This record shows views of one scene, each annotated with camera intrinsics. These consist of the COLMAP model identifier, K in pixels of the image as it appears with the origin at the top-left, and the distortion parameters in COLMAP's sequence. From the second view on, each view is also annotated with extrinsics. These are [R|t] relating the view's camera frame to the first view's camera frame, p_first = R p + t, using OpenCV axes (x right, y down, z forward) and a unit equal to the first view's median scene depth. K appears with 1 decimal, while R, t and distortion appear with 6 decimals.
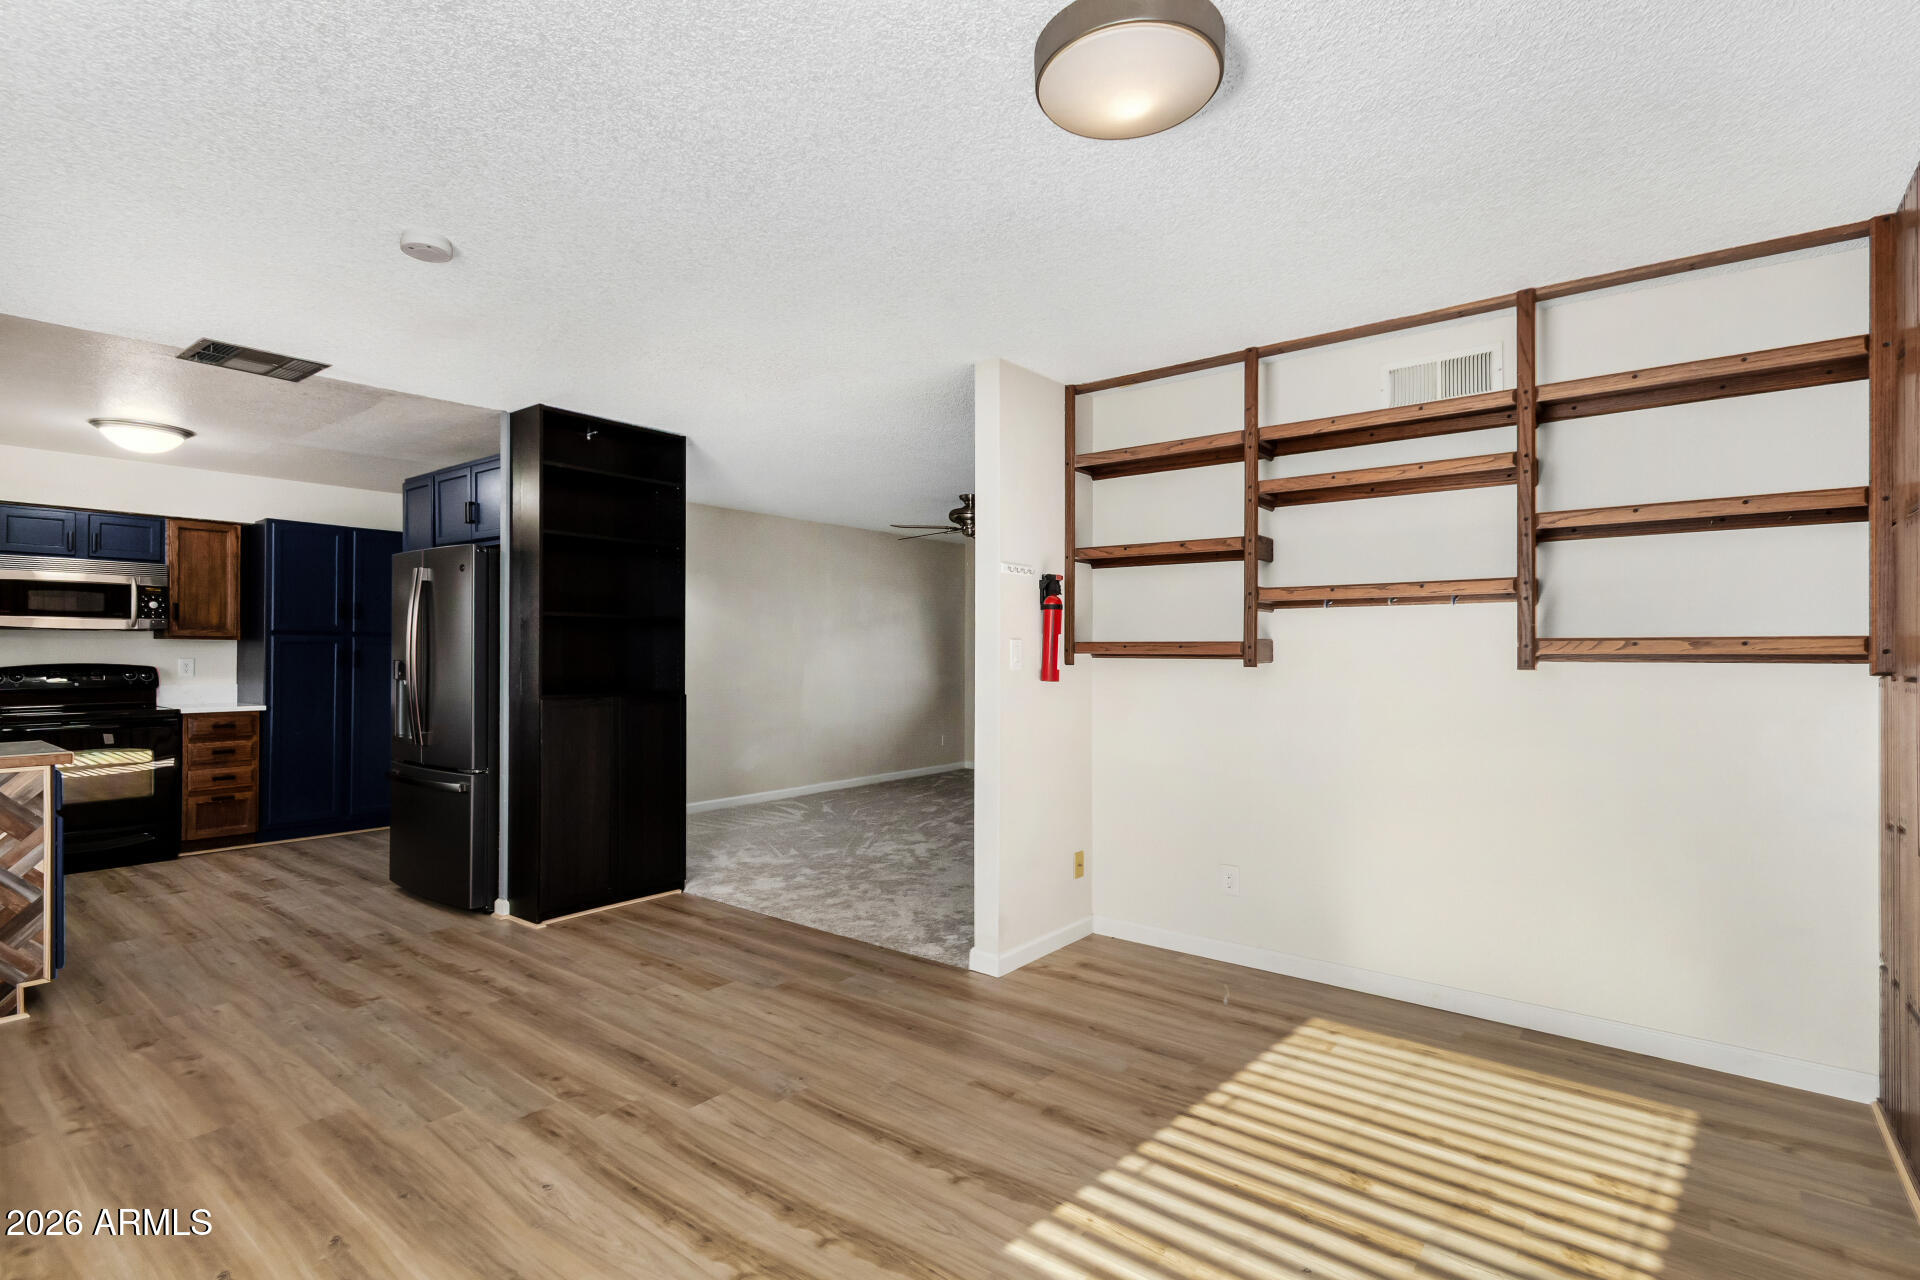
lens RADIAL K [[906.6, 0, 966.8], [0, 906.6, 644.6], [0, 0, 1]] dist [0.002998, -0.000960]
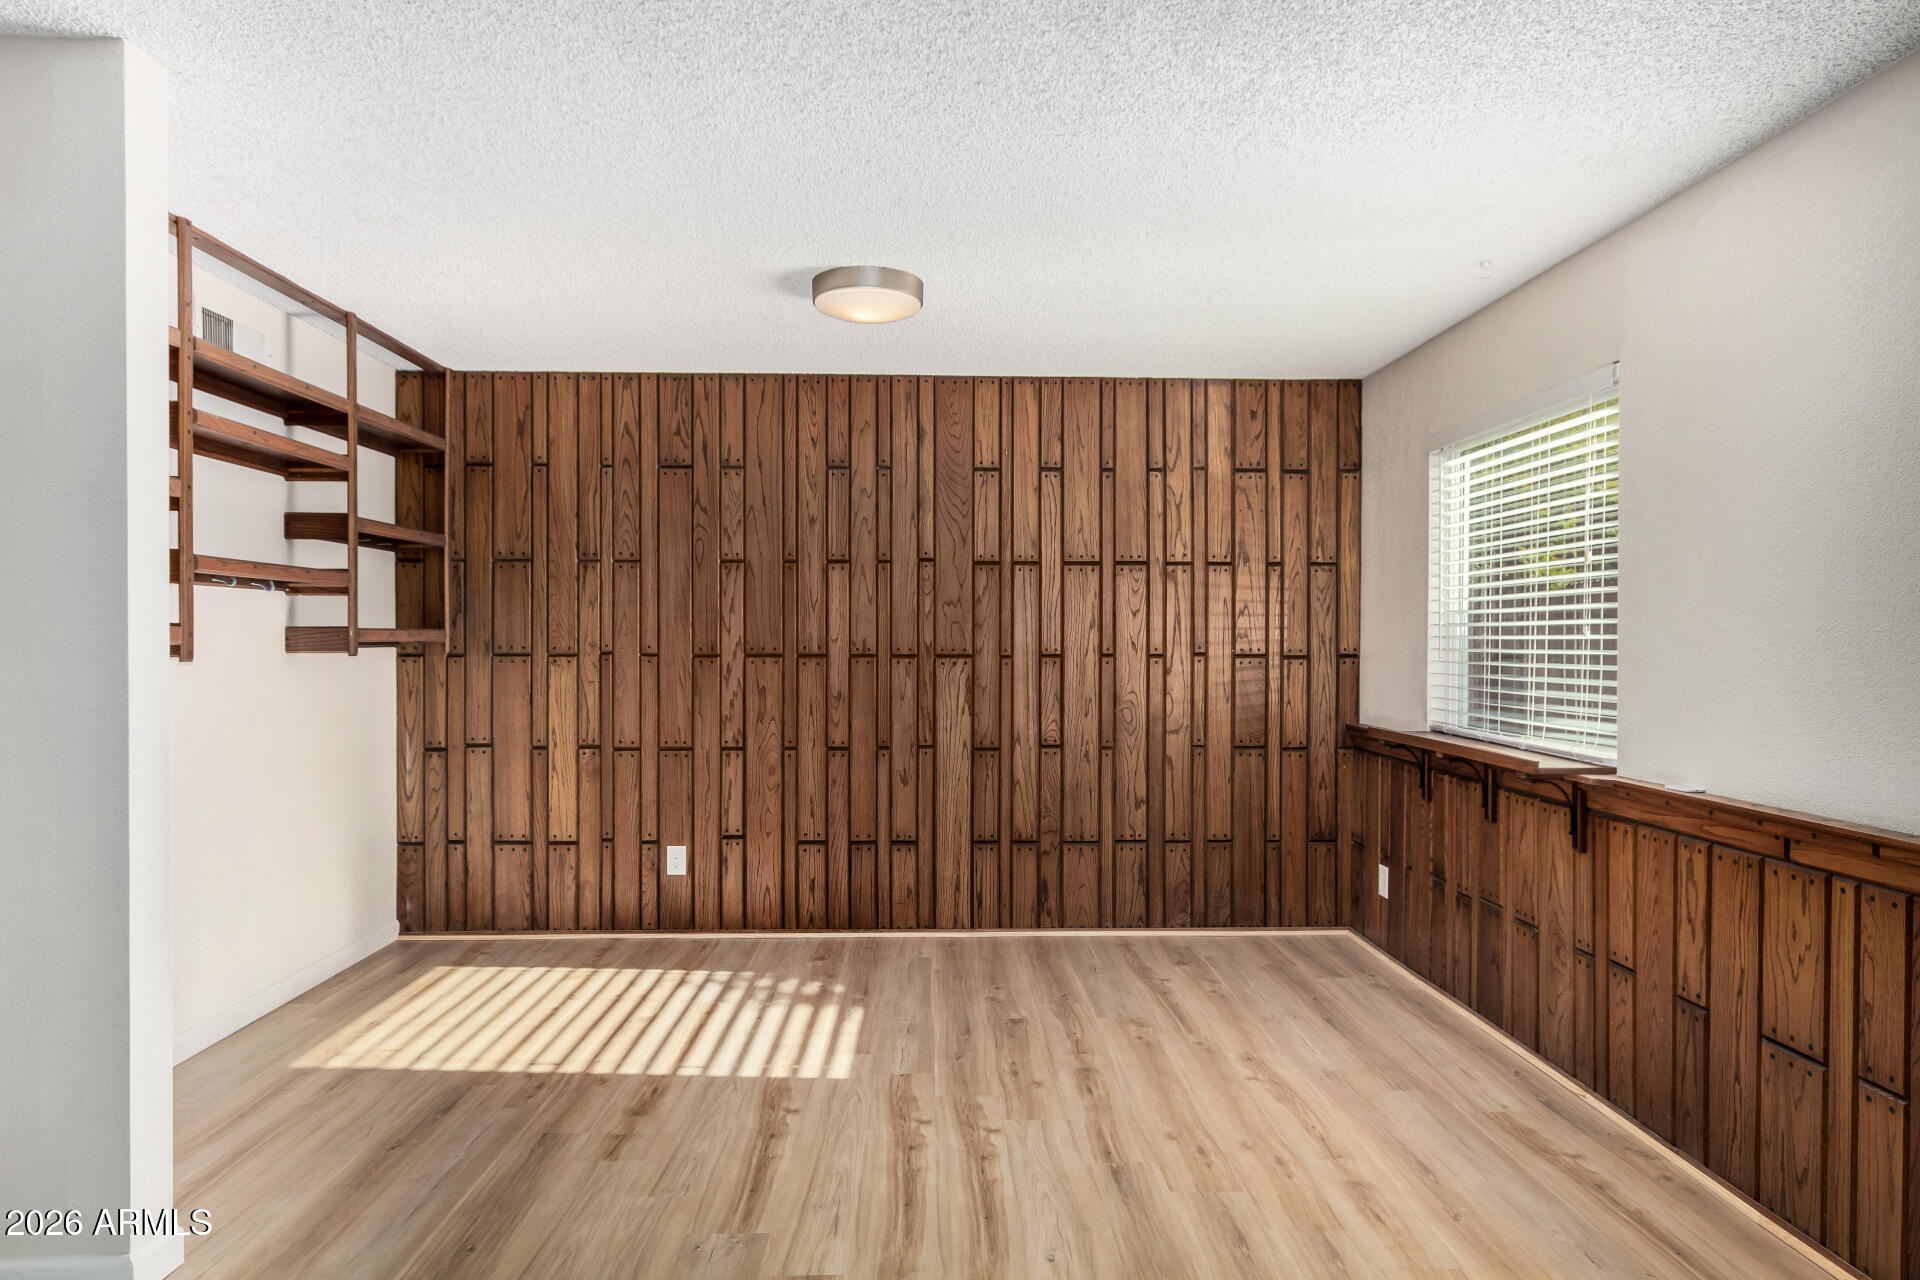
lens RADIAL K [[1078.7, 0, 963.1], [0, 1078.7, 640.3], [0, 0, 1]] dist [-0.001714, -0.000155]
pose [[-0.630242, -0.005419, 0.776380, -1.059158], [-0.006218, 0.999979, 0.001933, 0.002590], [-0.776374, -0.003610, -0.630263, 1.508015]]
